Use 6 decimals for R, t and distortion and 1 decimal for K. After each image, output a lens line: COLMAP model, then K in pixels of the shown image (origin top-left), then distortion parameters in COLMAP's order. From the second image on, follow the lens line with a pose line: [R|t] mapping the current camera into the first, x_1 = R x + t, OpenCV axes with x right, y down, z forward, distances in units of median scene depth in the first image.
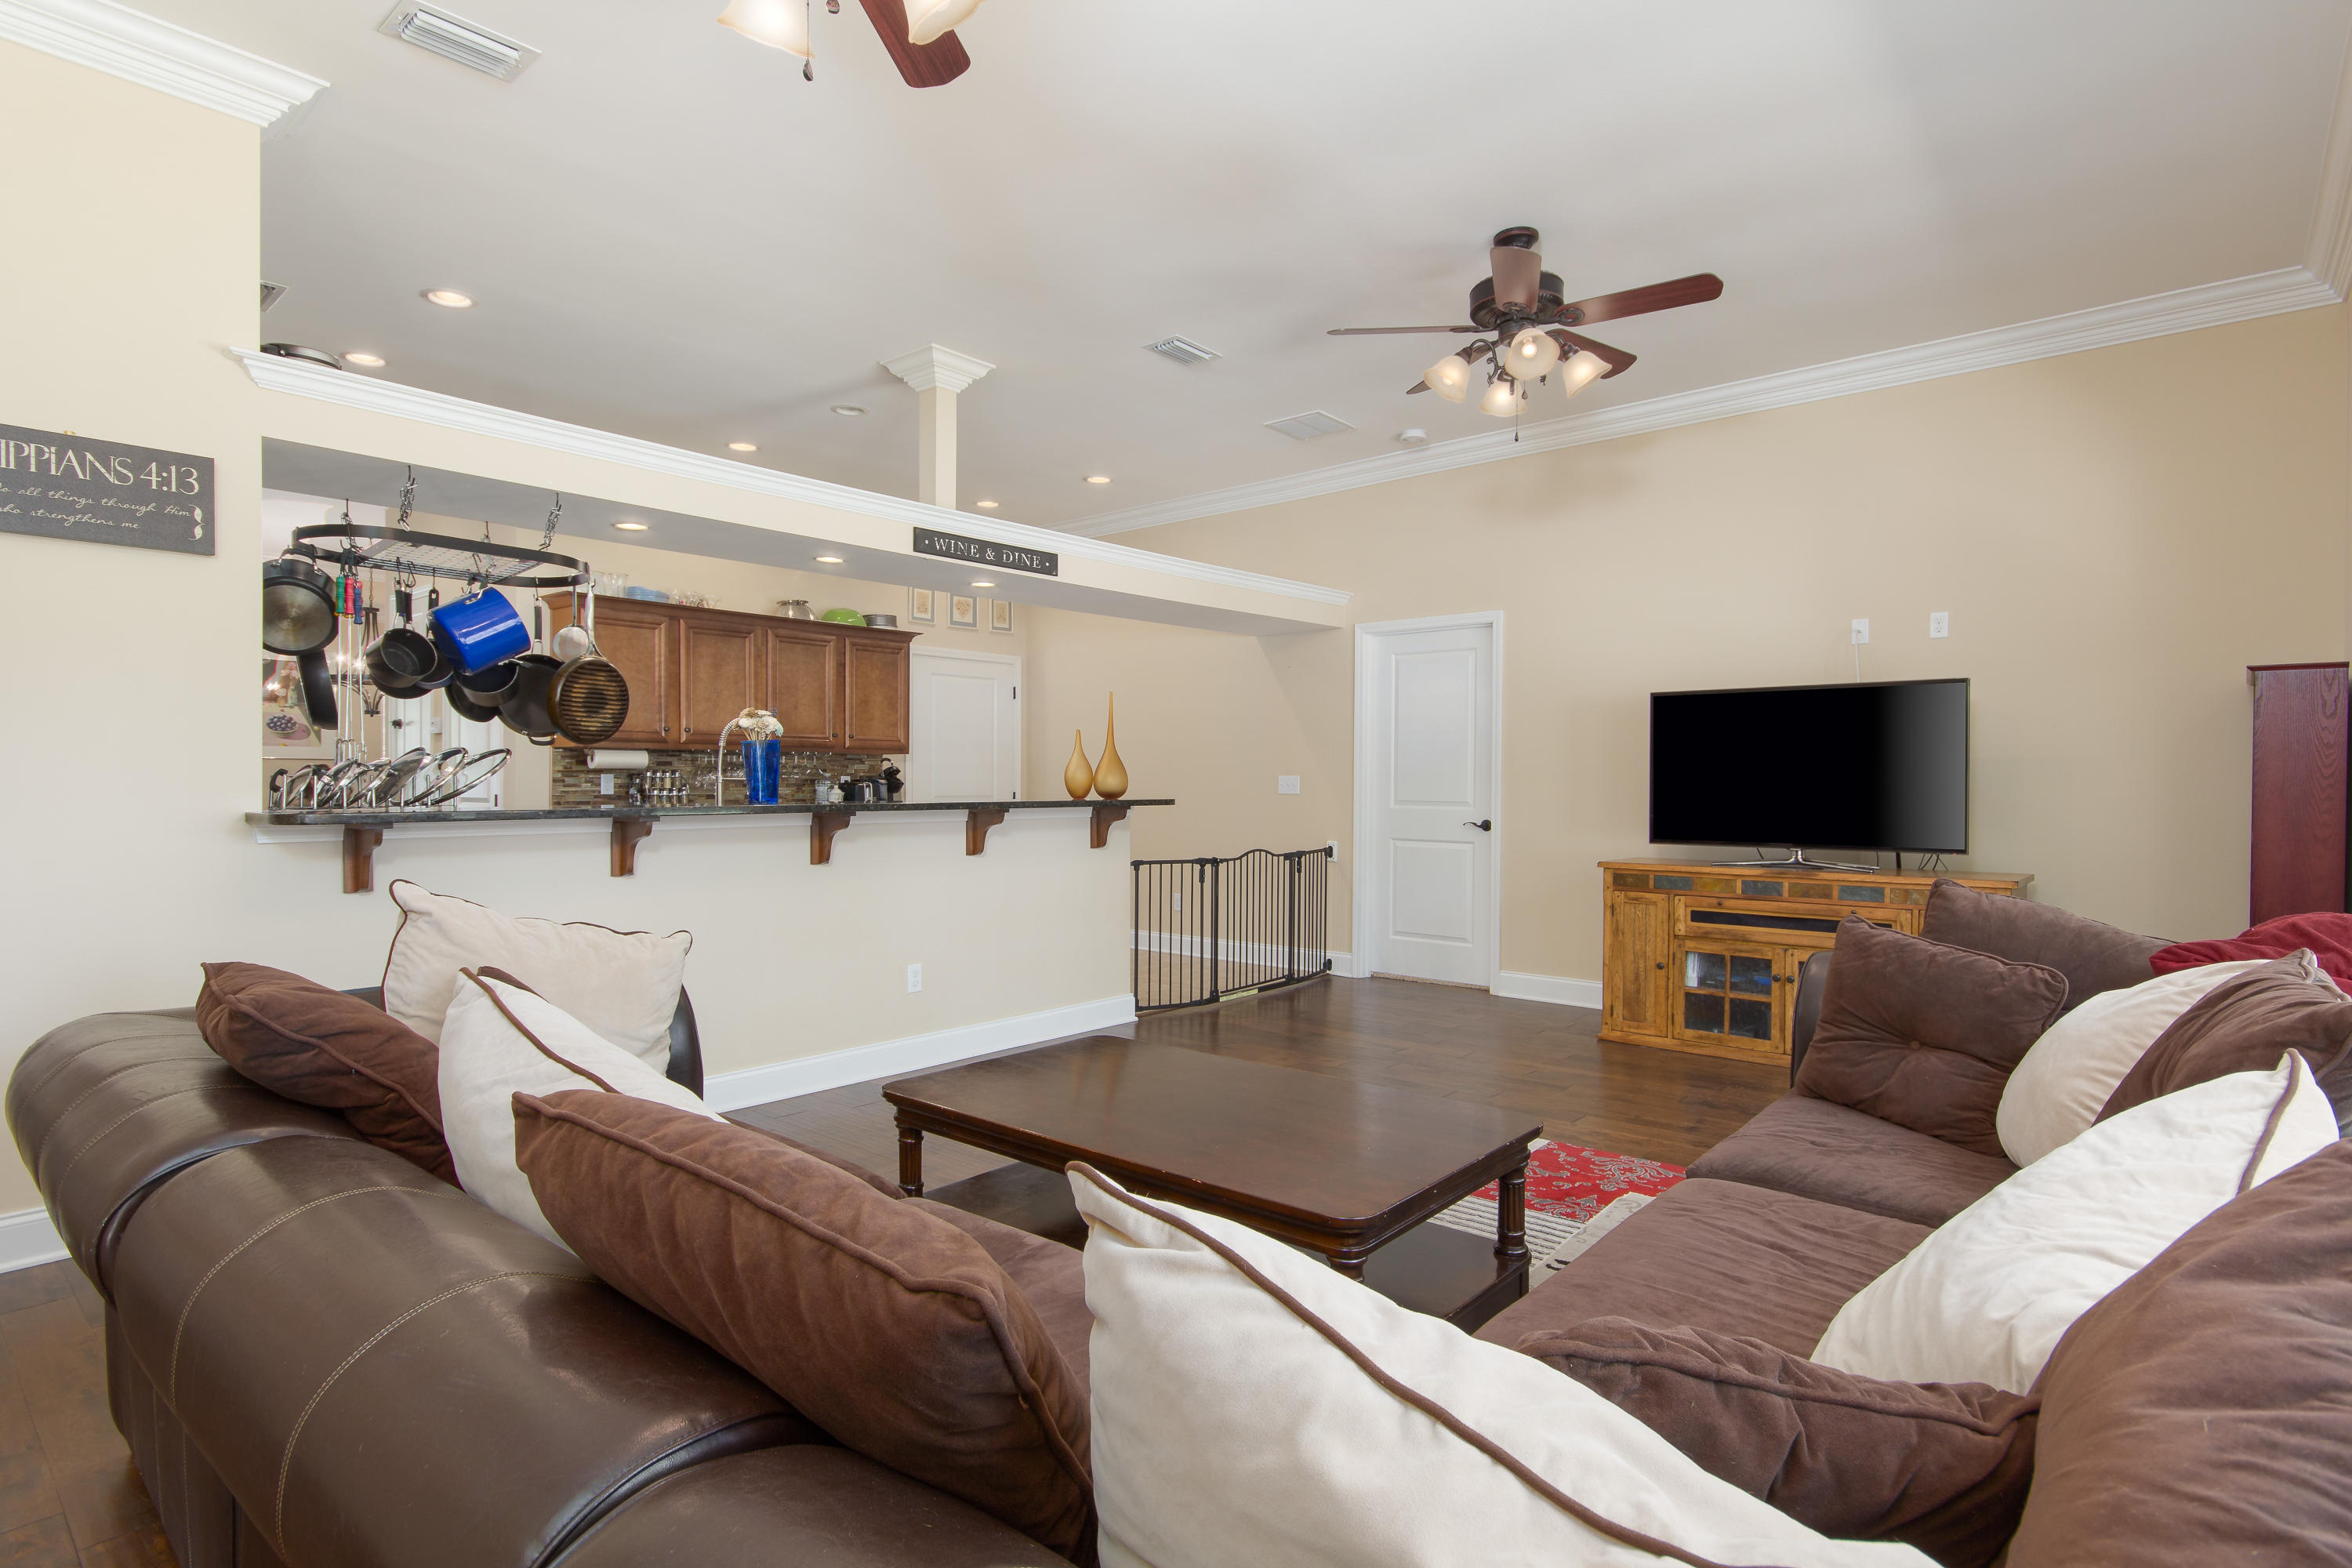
lens RADIAL K [[1152.1, 0, 1176.0], [0, 1152.1, 784.0], [0, 0, 1]] dist [0.000139, -0.000033]
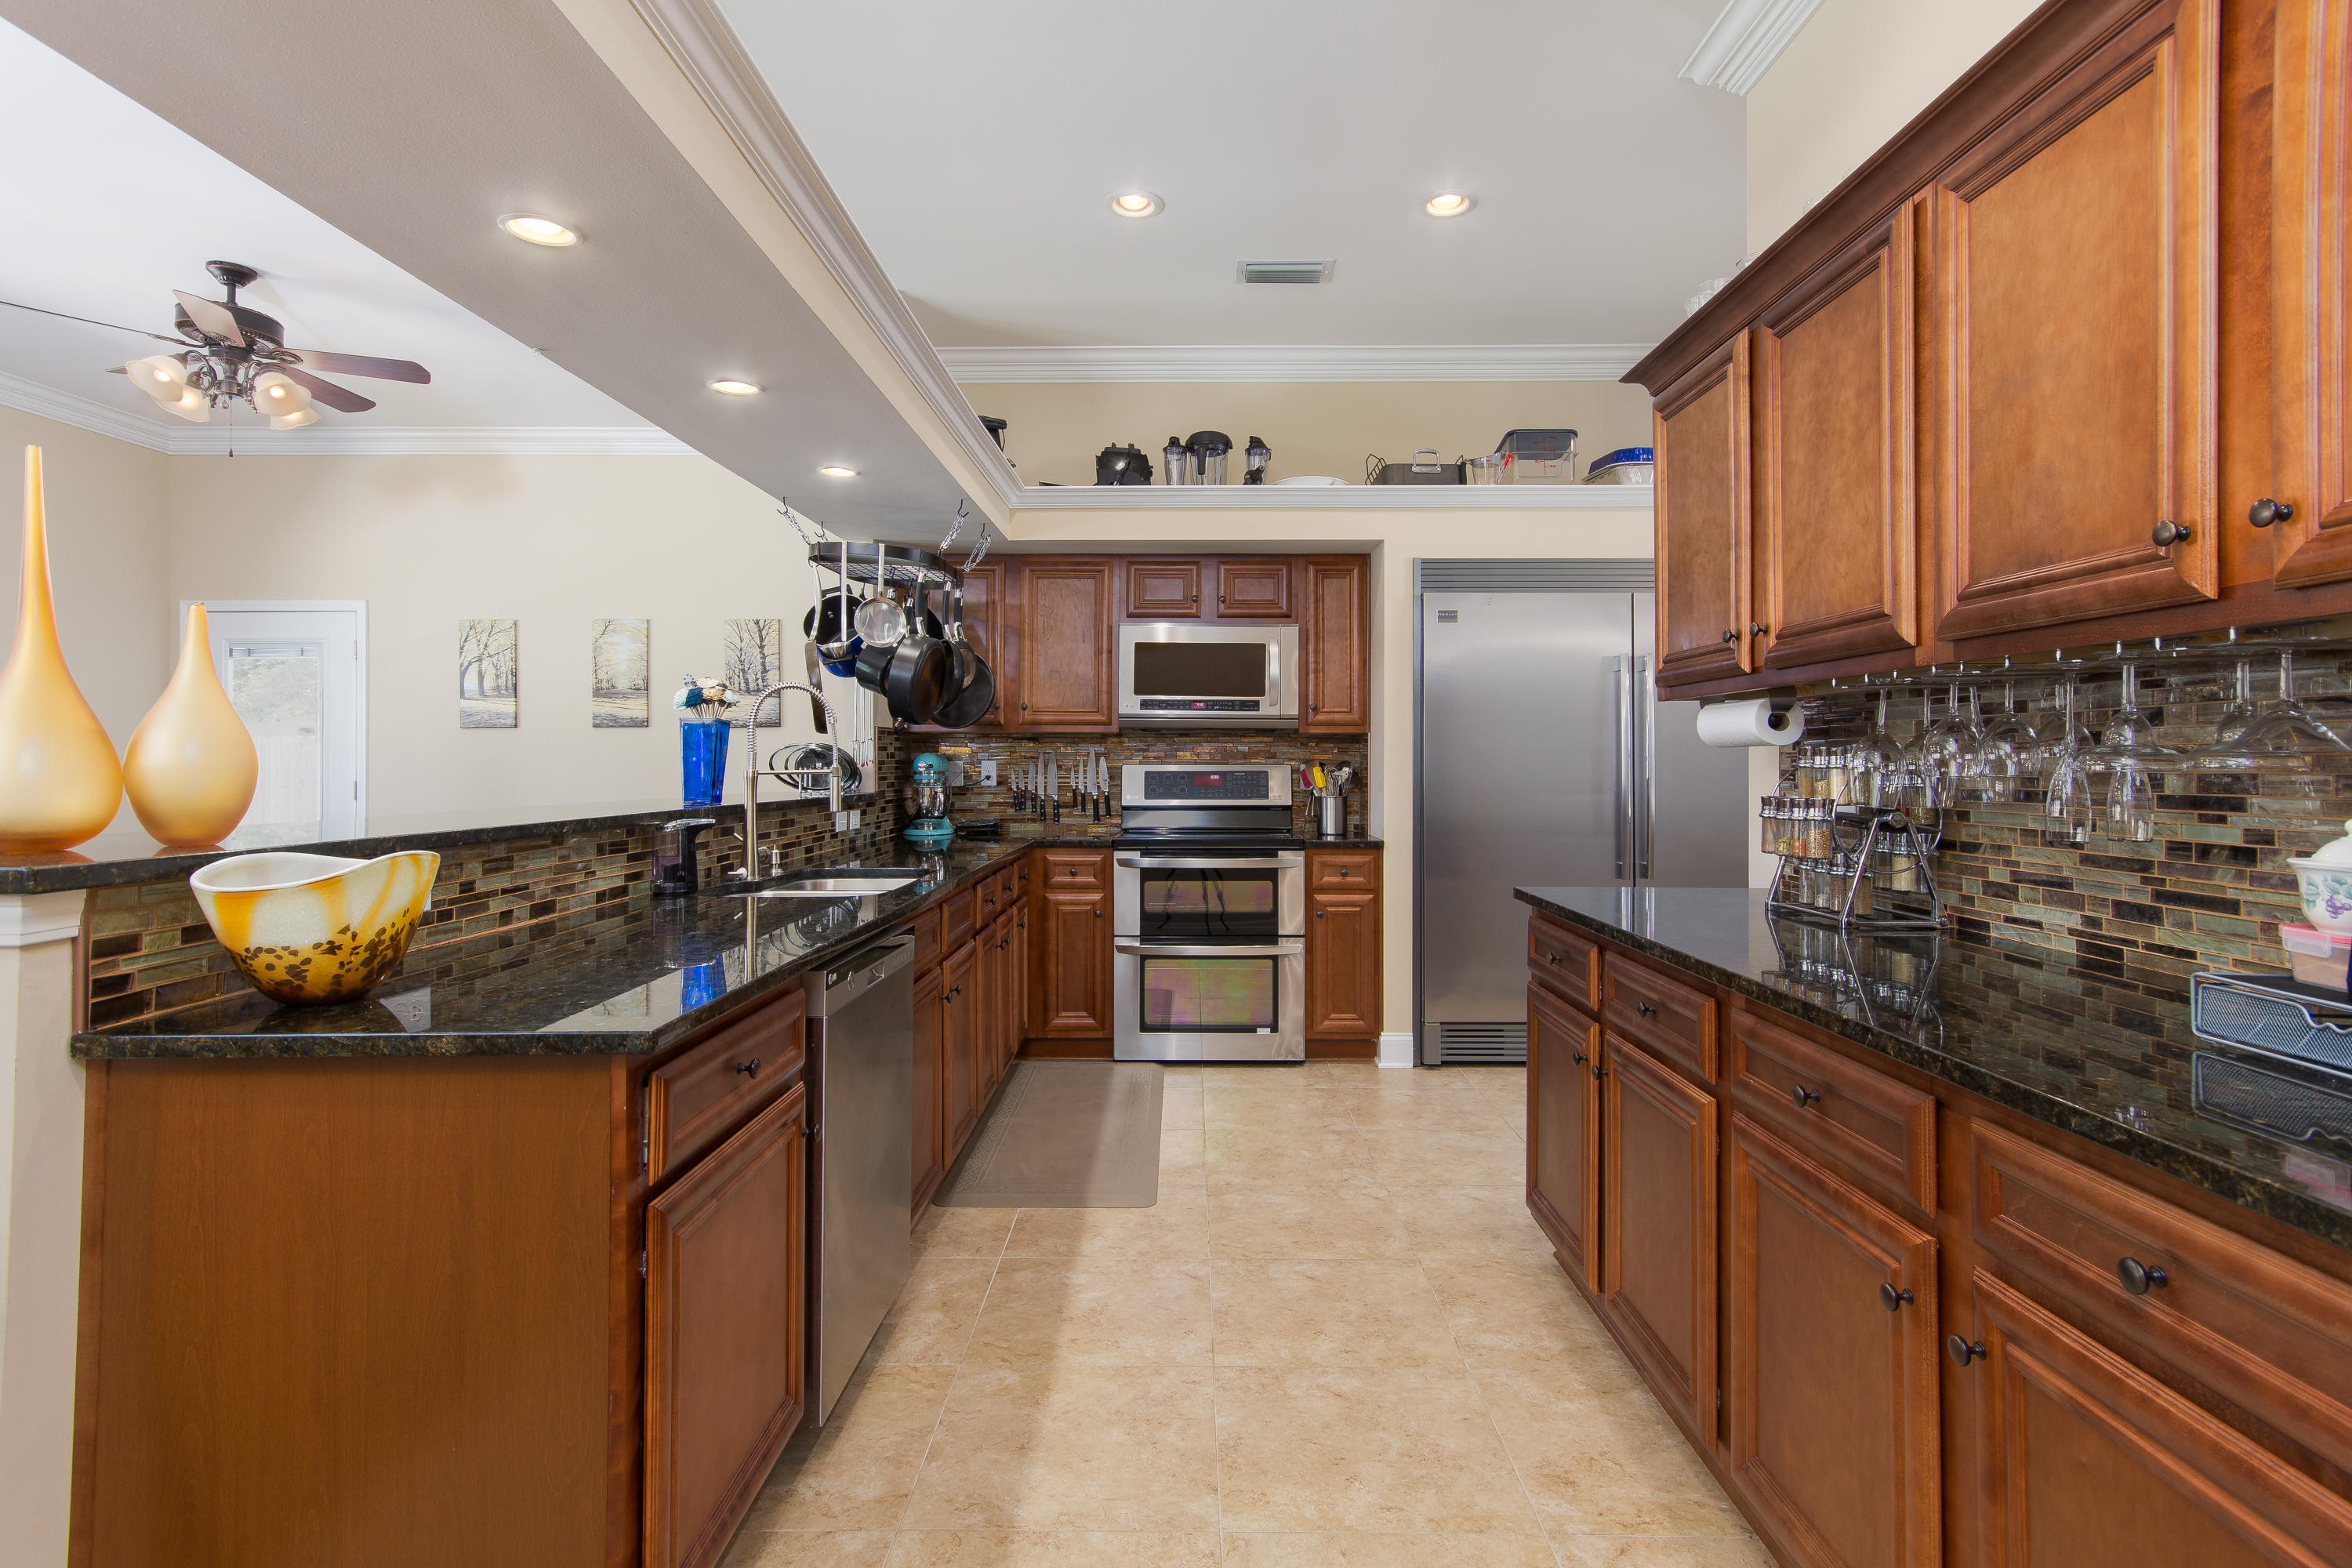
lens RADIAL K [[1167.3, 0, 1177.3], [0, 1167.3, 757.7], [0, 0, 1]] dist [0.001723, 0.001319]
pose [[-0.756026, -0.004744, -0.654525, -0.083076], [-0.003407, 0.999989, -0.003313, -0.009480], [0.654533, -0.000275, -0.756033, 1.465899]]
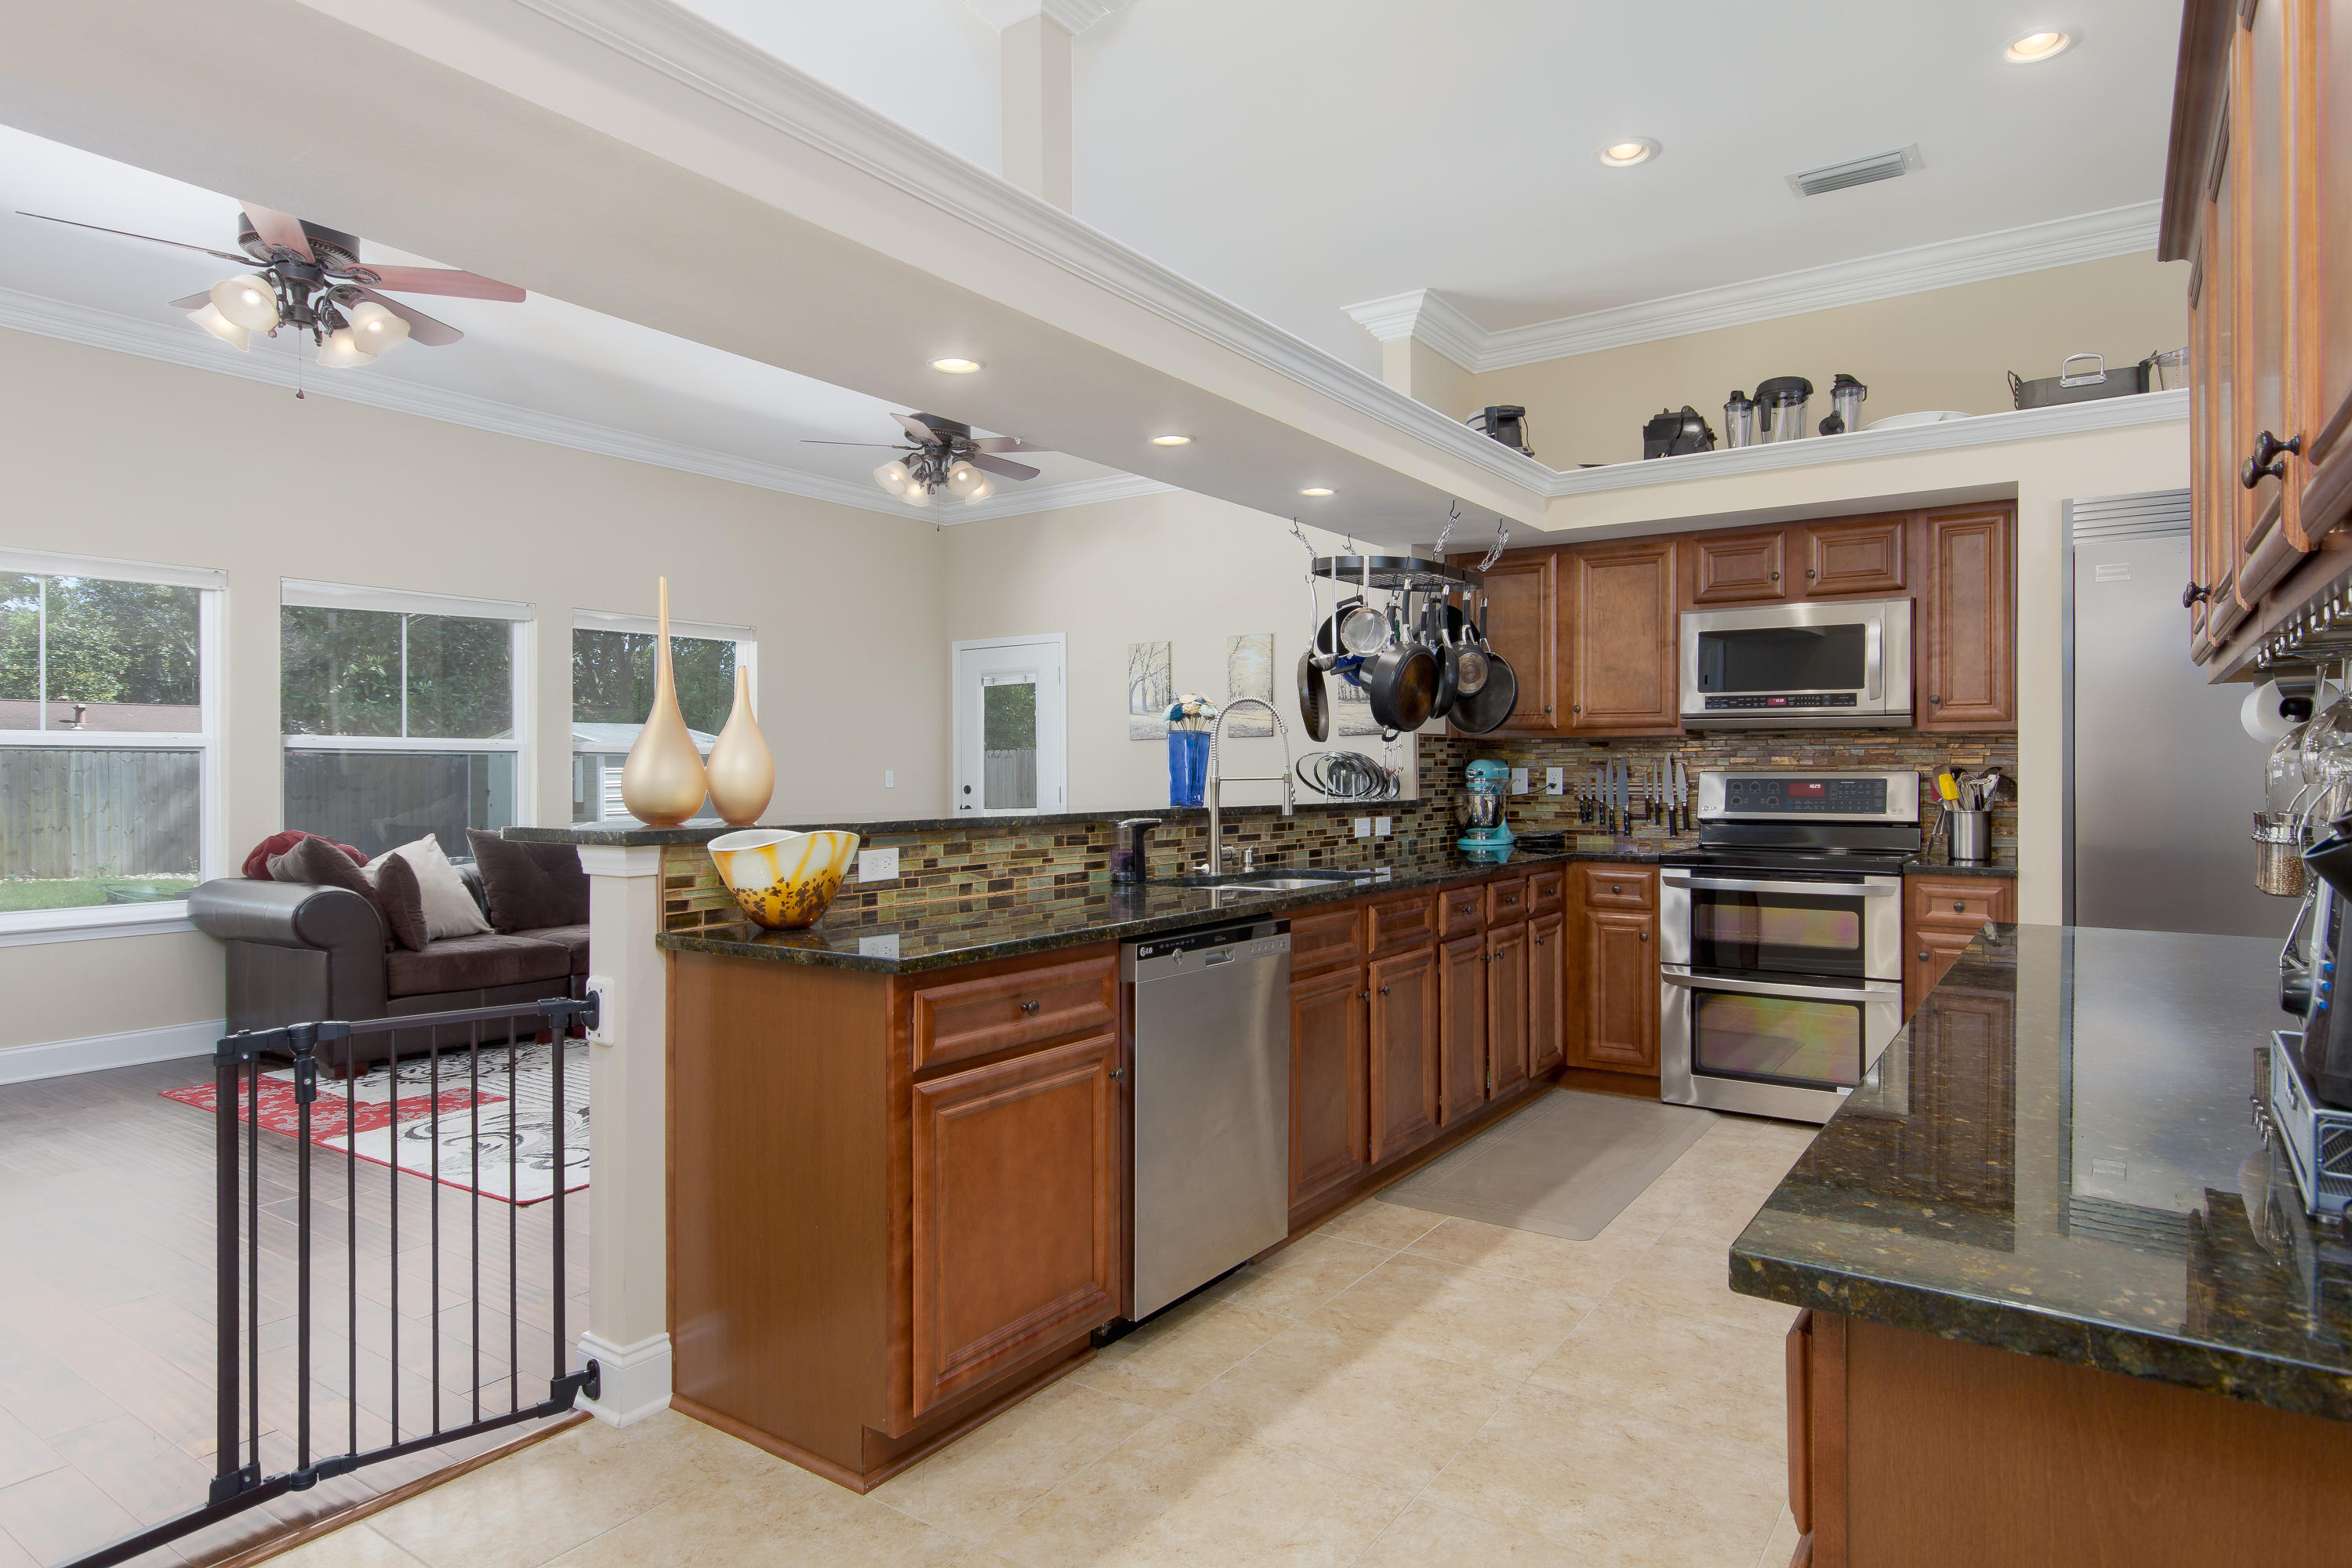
lens RADIAL K [[1316.5, 0, 1176.0], [0, 1316.5, 784.0], [0, 0, 1]] dist [-0.023449, 0.001397]
pose [[-0.993999, 0.001286, -0.109379, -0.206418], [-0.000068, 0.999923, 0.012374, -0.009361], [0.109386, 0.012308, -0.993923, 1.613382]]
